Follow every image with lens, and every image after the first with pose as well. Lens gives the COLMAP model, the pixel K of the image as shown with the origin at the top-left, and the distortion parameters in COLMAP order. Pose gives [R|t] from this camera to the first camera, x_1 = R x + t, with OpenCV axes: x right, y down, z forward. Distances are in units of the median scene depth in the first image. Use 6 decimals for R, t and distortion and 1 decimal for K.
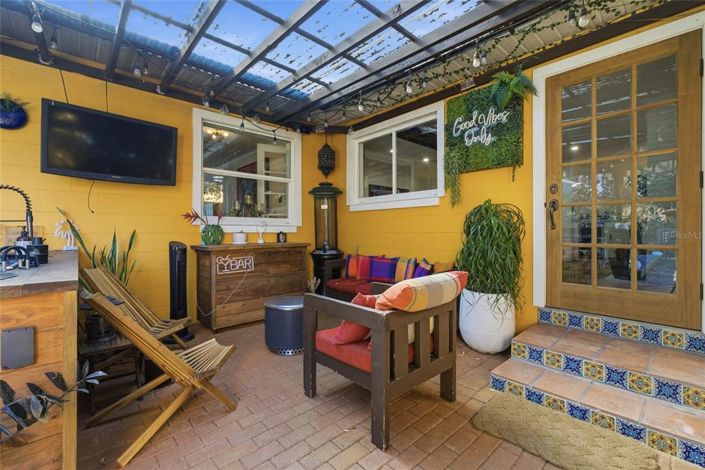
lens RADIAL K [[307.9, 0, 356.2], [0, 307.9, 232.9], [0, 0, 1]] dist [-0.009468, 0.003093]
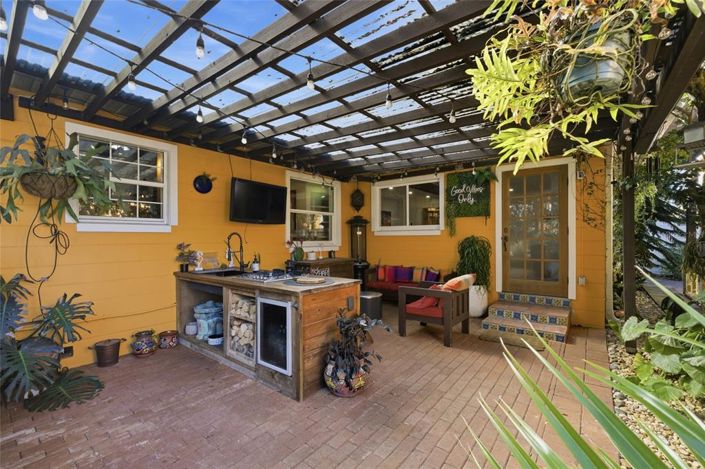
lens RADIAL K [[307.9, 0, 355.9], [0, 307.9, 239.5], [0, 0, 1]] dist [-0.009468, 0.003093]
pose [[0.985498, -0.004200, 0.169636, -0.489629], [0.004191, 0.999991, 0.000411, -0.072132], [-0.169636, 0.000306, 0.985507, -0.593266]]
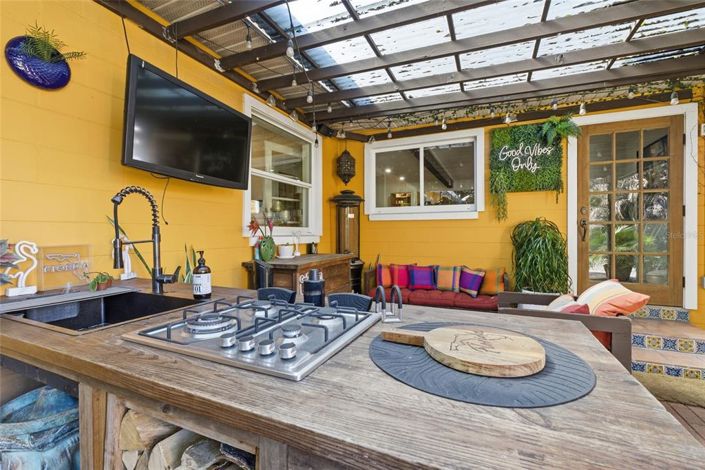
lens RADIAL K [[307.9, 0, 353.2], [0, 307.9, 234.3], [0, 0, 1]] dist [-0.009468, 0.003093]
pose [[0.916270, -0.003449, 0.400546, -0.643954], [0.003793, 0.999993, -0.000066, -0.035669], [-0.400543, 0.001580, 0.916277, 0.148609]]
